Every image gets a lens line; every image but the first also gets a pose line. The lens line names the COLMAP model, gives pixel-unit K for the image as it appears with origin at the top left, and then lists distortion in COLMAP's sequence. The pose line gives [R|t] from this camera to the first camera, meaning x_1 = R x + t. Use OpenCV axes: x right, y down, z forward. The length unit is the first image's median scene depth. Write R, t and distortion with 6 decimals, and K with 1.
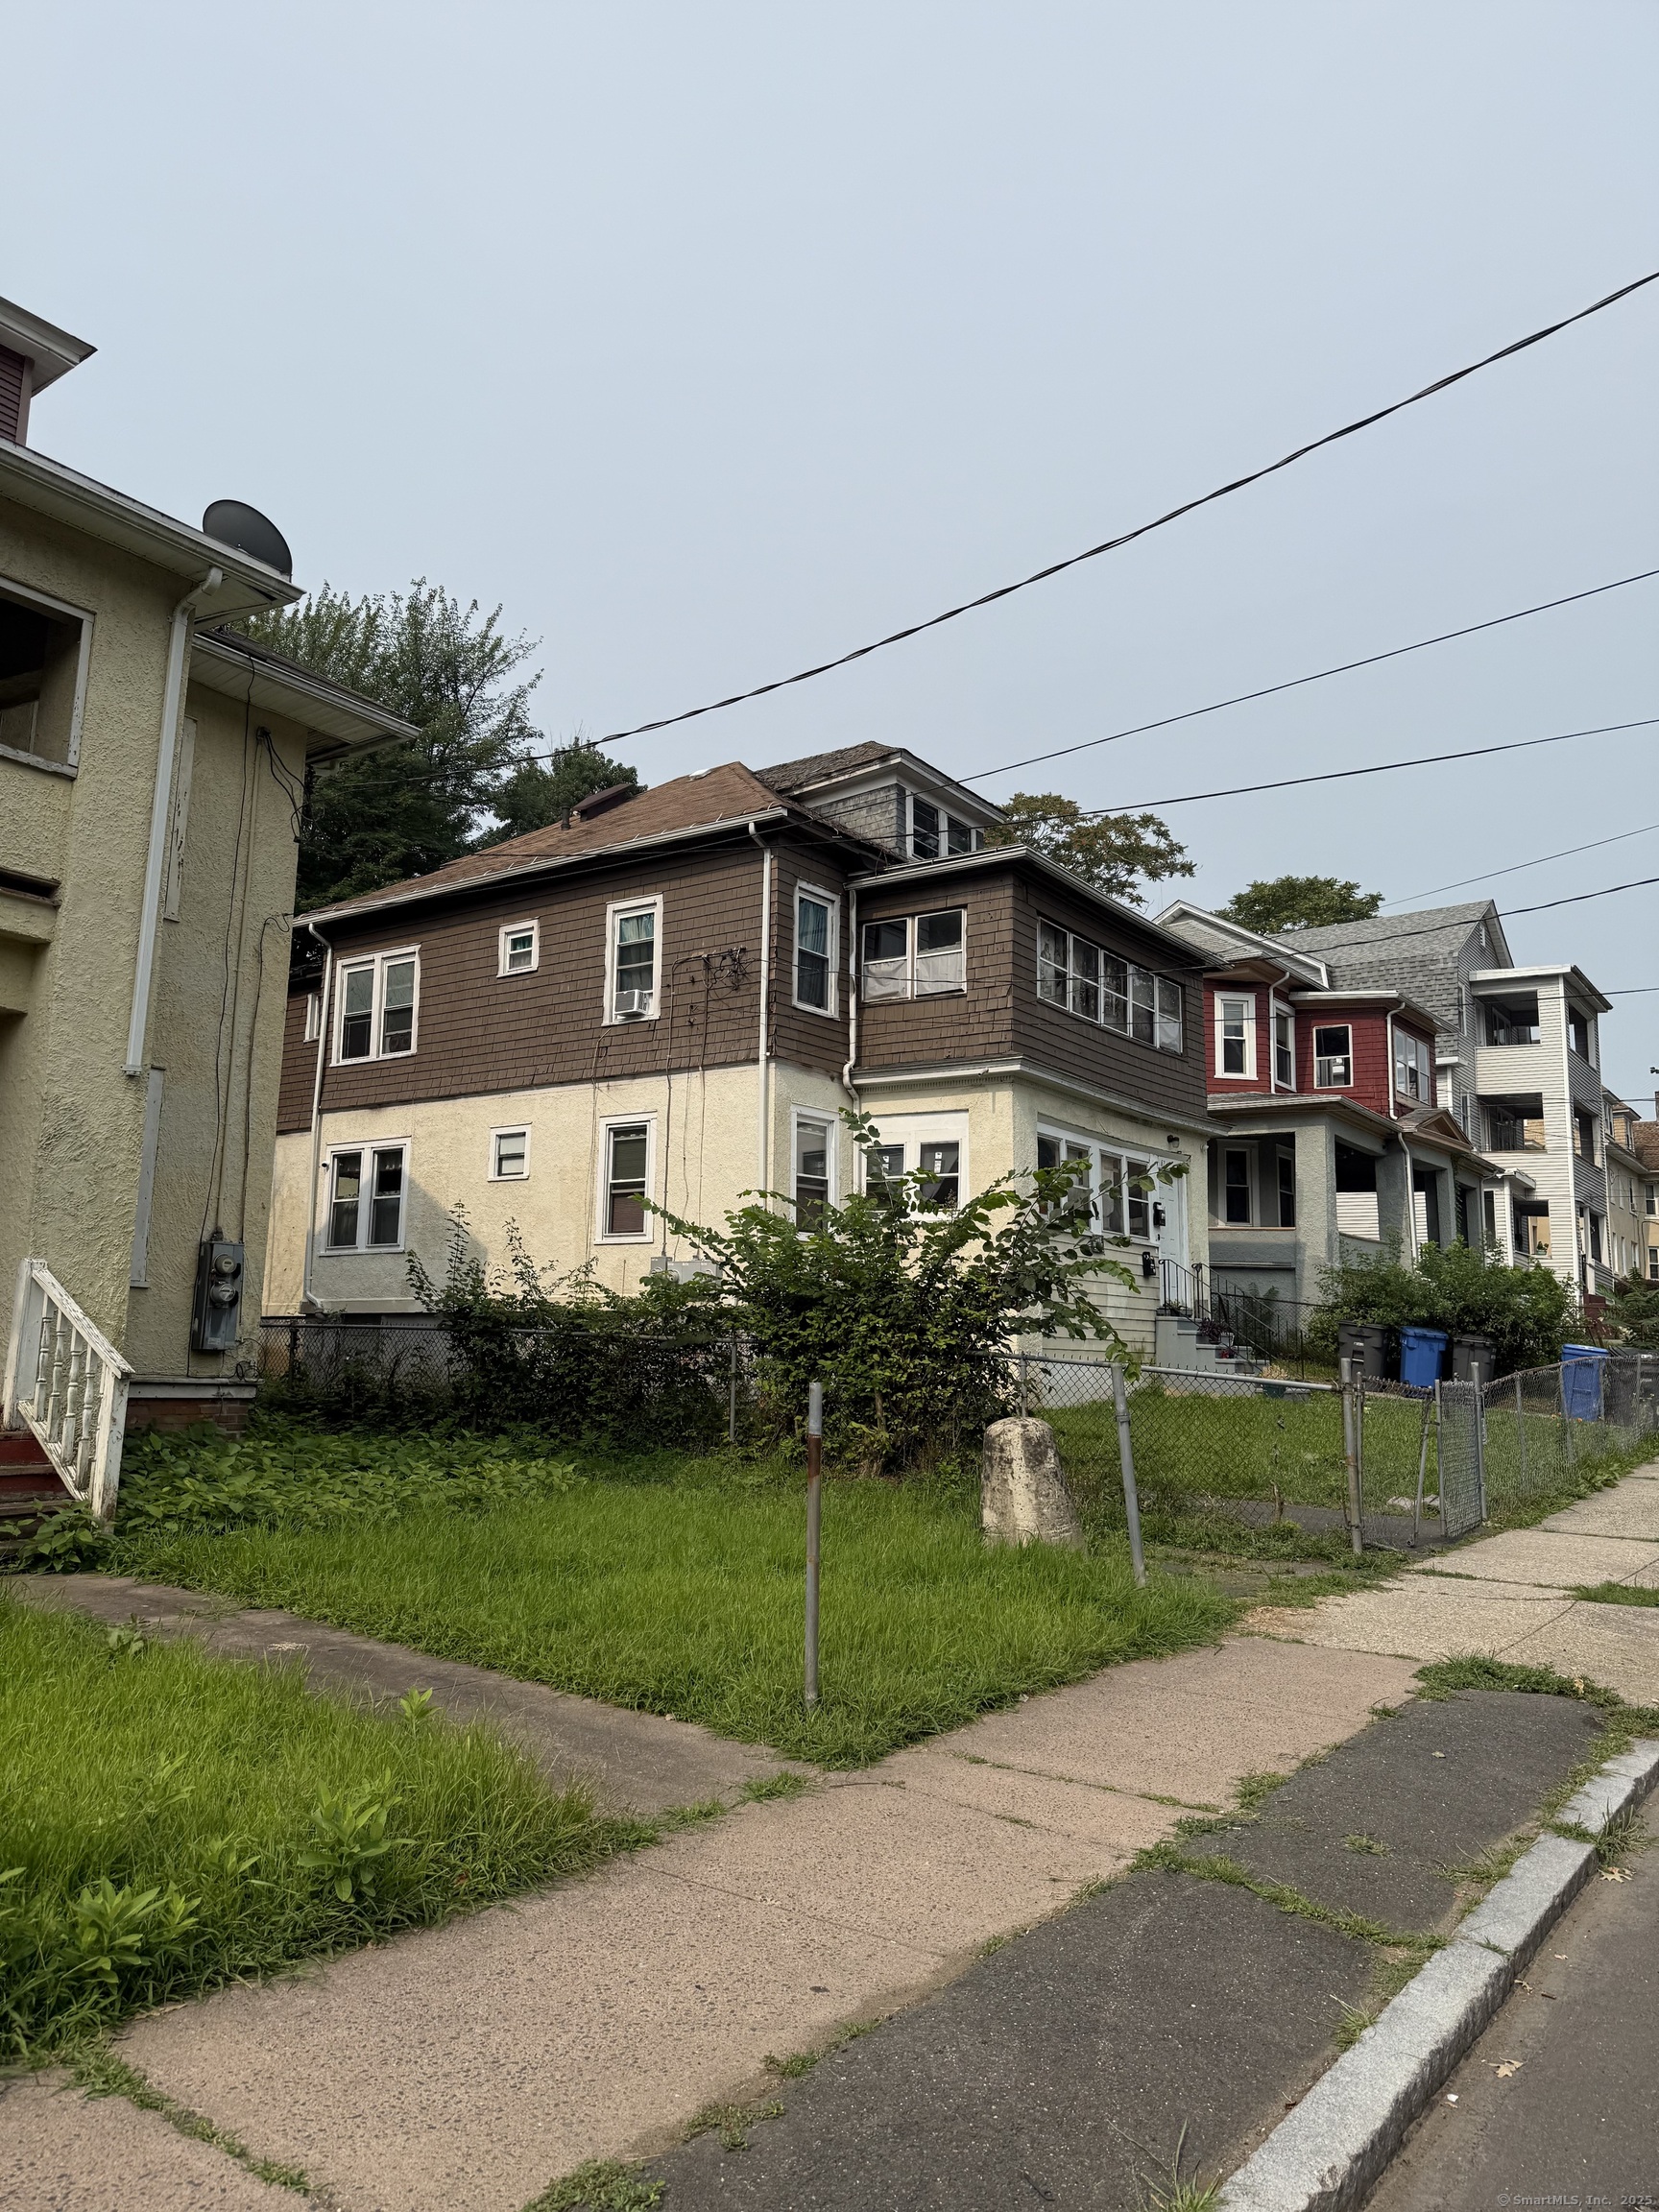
lens RADIAL K [[1552.8, 0, 786.3], [0, 1552.8, 1107.0], [0, 0, 1]] dist [0.062735, -0.061709]
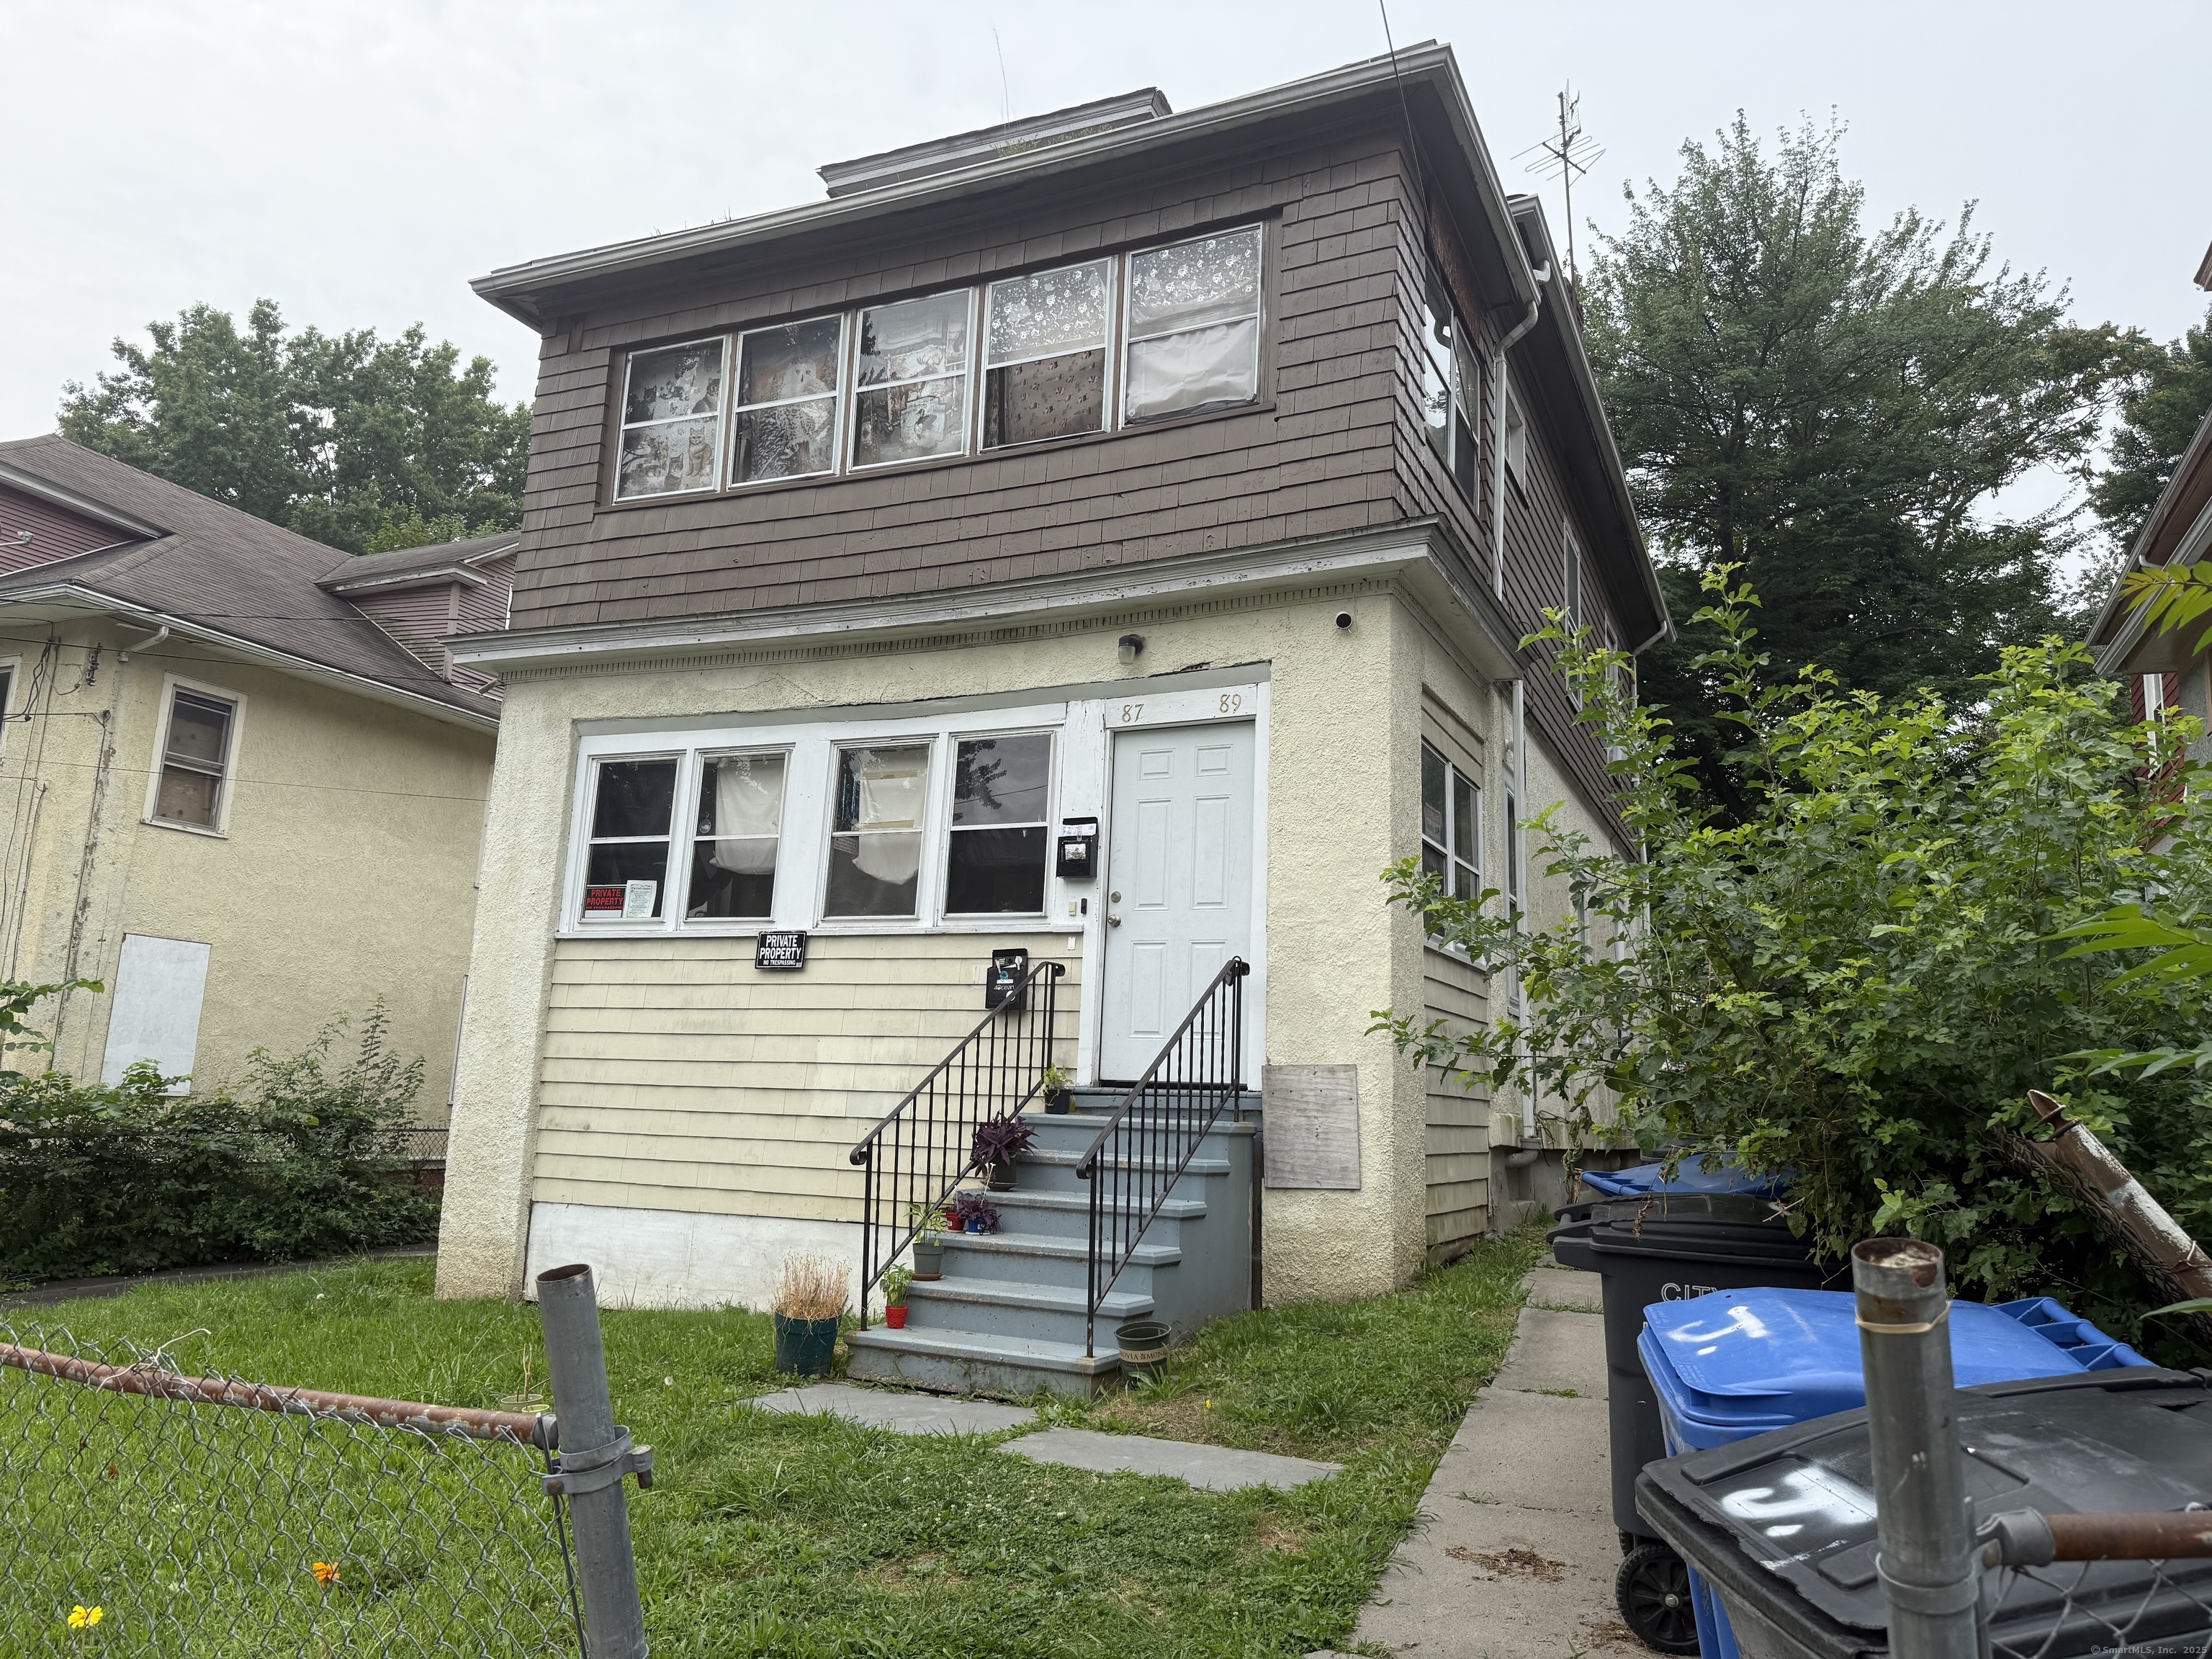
lens RADIAL K [[1552.8, 0, 1106.0], [0, 1552.8, 829.5], [0, 0, 1]] dist [0.062735, -0.061709]
pose [[0.223336, -0.185552, -0.956918, 0.599843], [0.120341, 0.979453, -0.161835, 0.125360], [0.967284, -0.079013, 0.241076, 0.897867]]
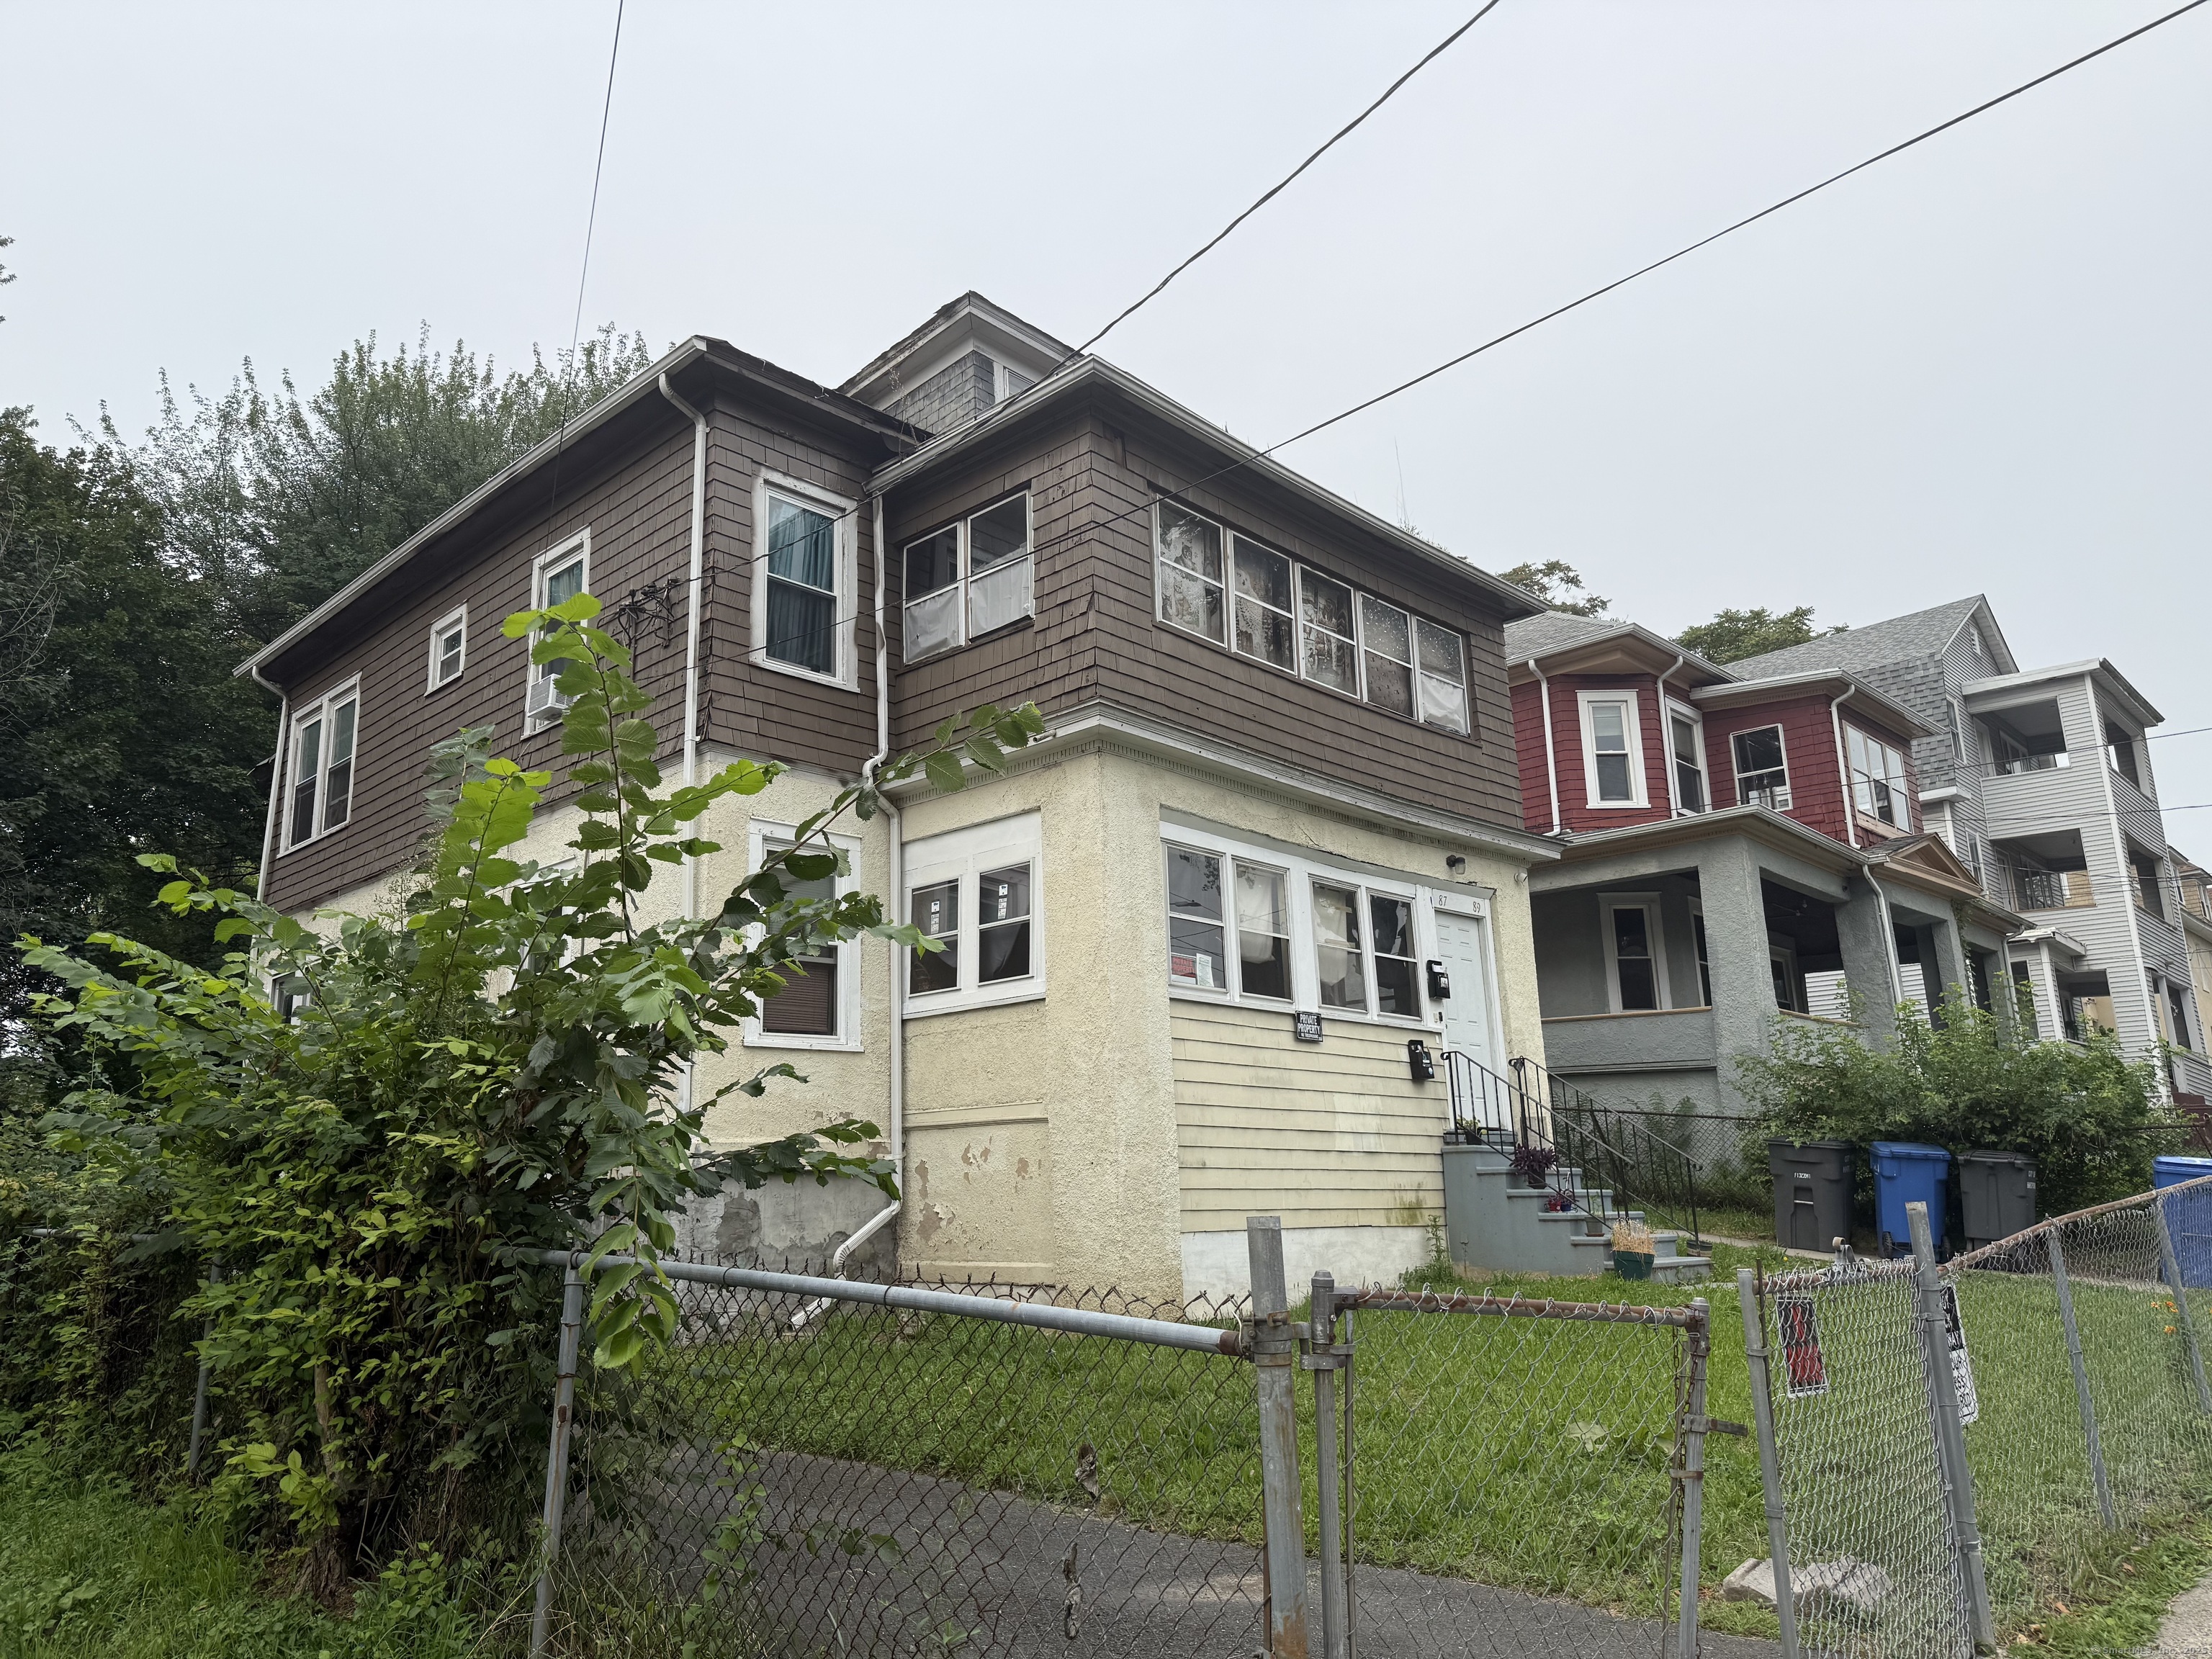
lens RADIAL K [[1552.8, 0, 1106.0], [0, 1552.8, 829.5], [0, 0, 1]] dist [0.062735, -0.061709]
pose [[0.991536, -0.075791, -0.105413, 0.174766], [0.065974, 0.993414, -0.093684, 0.057650], [0.111819, 0.085937, 0.990006, 0.356524]]
